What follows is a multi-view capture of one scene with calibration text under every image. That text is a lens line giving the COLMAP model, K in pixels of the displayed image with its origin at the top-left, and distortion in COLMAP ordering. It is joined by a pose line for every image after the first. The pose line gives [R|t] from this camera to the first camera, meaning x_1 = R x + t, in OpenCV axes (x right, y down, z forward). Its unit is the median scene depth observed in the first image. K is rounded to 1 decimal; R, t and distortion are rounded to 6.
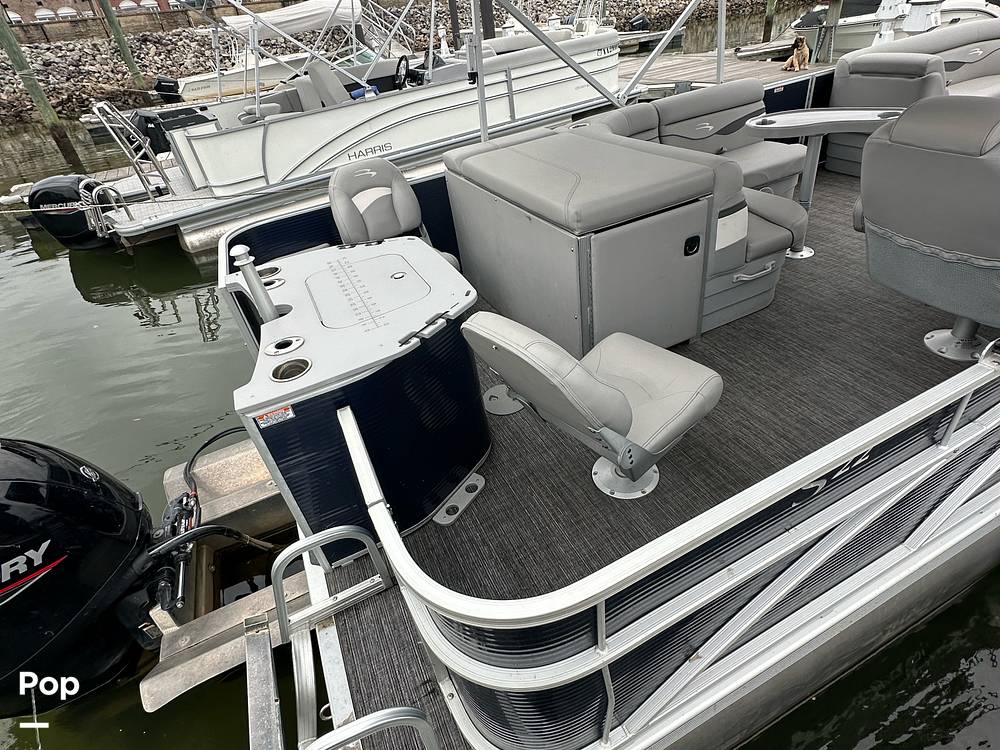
lens RADIAL K [[526.1, 0, 501.5], [0, 526.1, 368.8], [0, 0, 1]] dist [-0.003071, -0.001091]
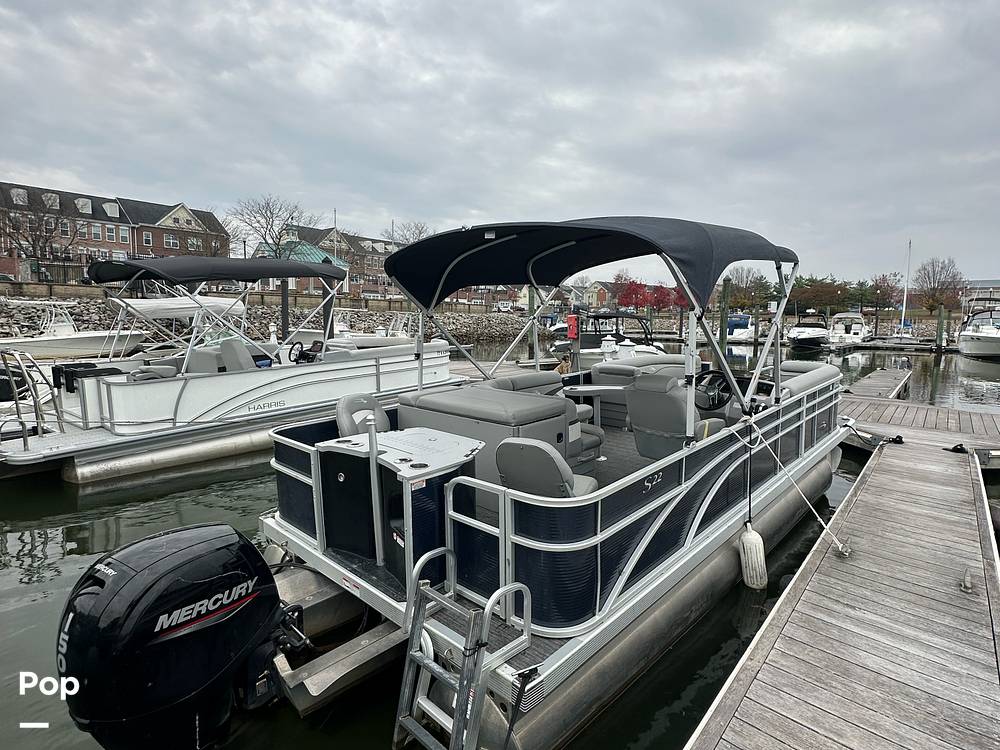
lens RADIAL K [[526.1, 0, 501.5], [0, 526.1, 368.8], [0, 0, 1]] dist [-0.003071, -0.001091]
pose [[0.923900, 0.079492, 0.374285, -0.237738], [0.118067, 0.871223, -0.476476, 0.180359], [-0.363962, 0.484408, 0.795538, -0.242668]]
